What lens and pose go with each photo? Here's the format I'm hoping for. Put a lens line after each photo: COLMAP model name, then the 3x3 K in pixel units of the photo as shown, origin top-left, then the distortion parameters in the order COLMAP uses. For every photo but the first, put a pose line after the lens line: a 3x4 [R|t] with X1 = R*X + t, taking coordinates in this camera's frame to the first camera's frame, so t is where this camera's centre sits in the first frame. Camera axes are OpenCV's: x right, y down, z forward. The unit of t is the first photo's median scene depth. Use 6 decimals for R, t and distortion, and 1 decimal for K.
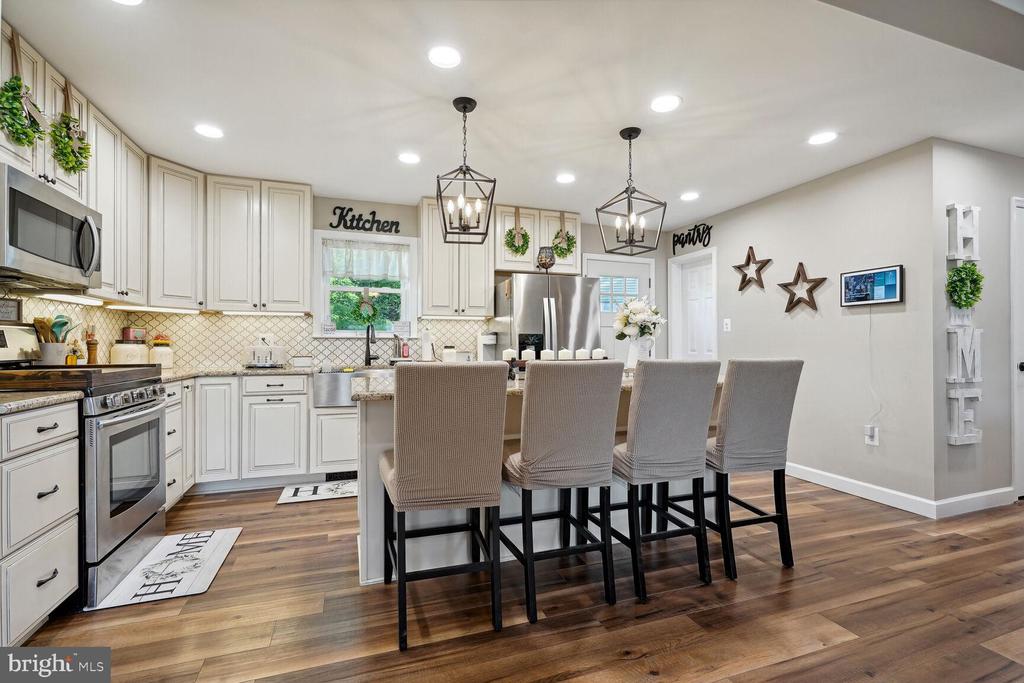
lens RADIAL K [[466.7, 0, 510.0], [0, 466.7, 344.5], [0, 0, 1]] dist [-0.007498, 0.005843]
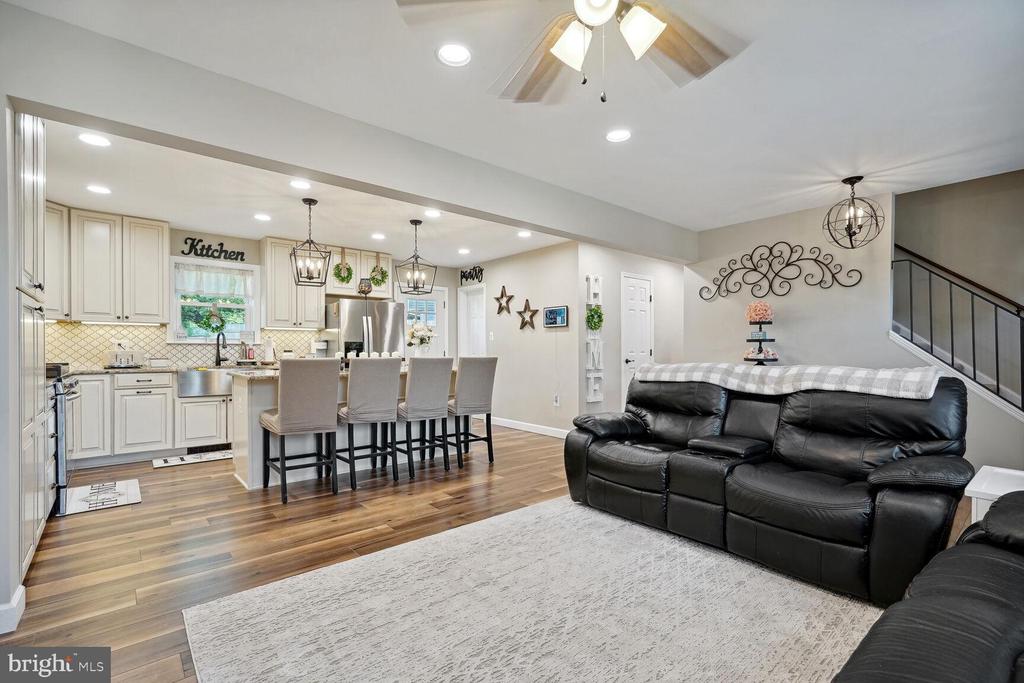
lens RADIAL K [[466.7, 0, 514.4], [0, 466.7, 353.8], [0, 0, 1]] dist [-0.007498, 0.005843]
pose [[0.931179, -0.002779, 0.364550, -0.020369], [-0.001358, 0.999938, 0.011090, -0.002386], [-0.364559, -0.010822, 0.931118, -0.596220]]
